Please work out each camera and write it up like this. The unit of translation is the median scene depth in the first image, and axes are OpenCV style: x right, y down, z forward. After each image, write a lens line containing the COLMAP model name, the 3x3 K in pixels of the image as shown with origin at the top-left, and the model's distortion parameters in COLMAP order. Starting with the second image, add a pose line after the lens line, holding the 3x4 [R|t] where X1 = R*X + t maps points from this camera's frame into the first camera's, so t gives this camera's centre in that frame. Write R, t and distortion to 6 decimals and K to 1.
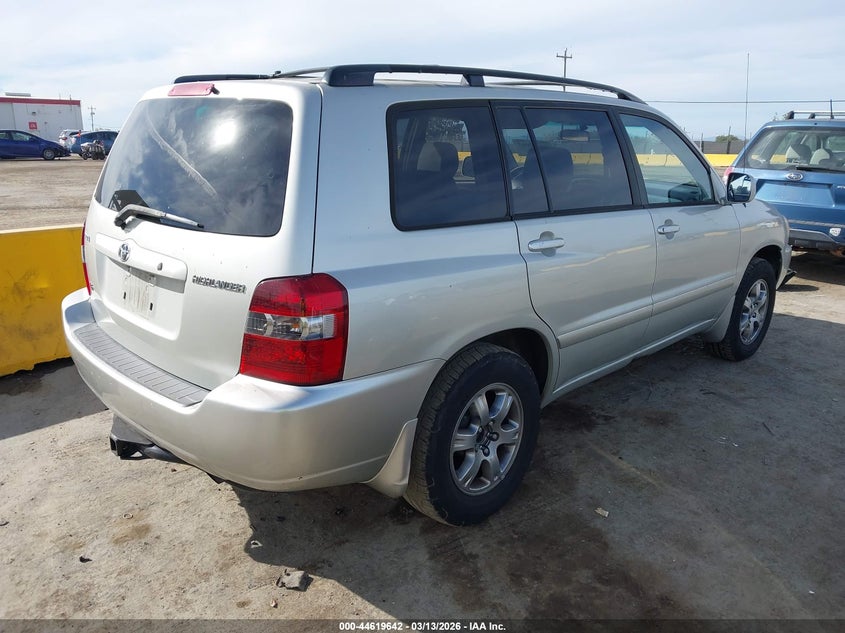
lens RADIAL K [[690.8, 0, 422.5], [0, 690.8, 316.5], [0, 0, 1]] dist [-0.010514, -0.002393]
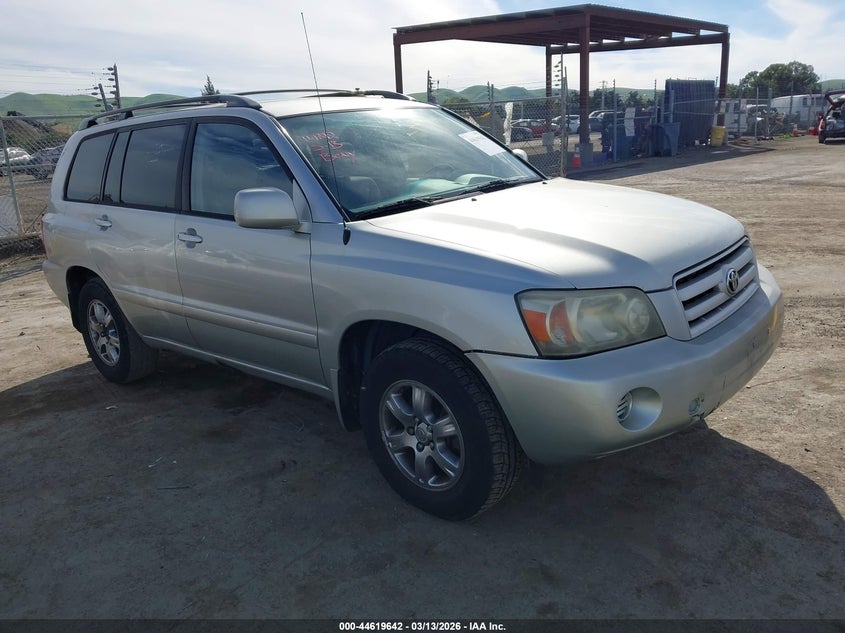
lens RADIAL K [[690.8, 0, 422.5], [0, 690.8, 316.5], [0, 0, 1]] dist [-0.010514, -0.002393]
pose [[0.045265, 0.252878, -0.966439, 1.329368], [-0.201689, 0.949821, 0.239084, -0.317034], [0.978403, 0.184098, 0.093997, 1.217773]]
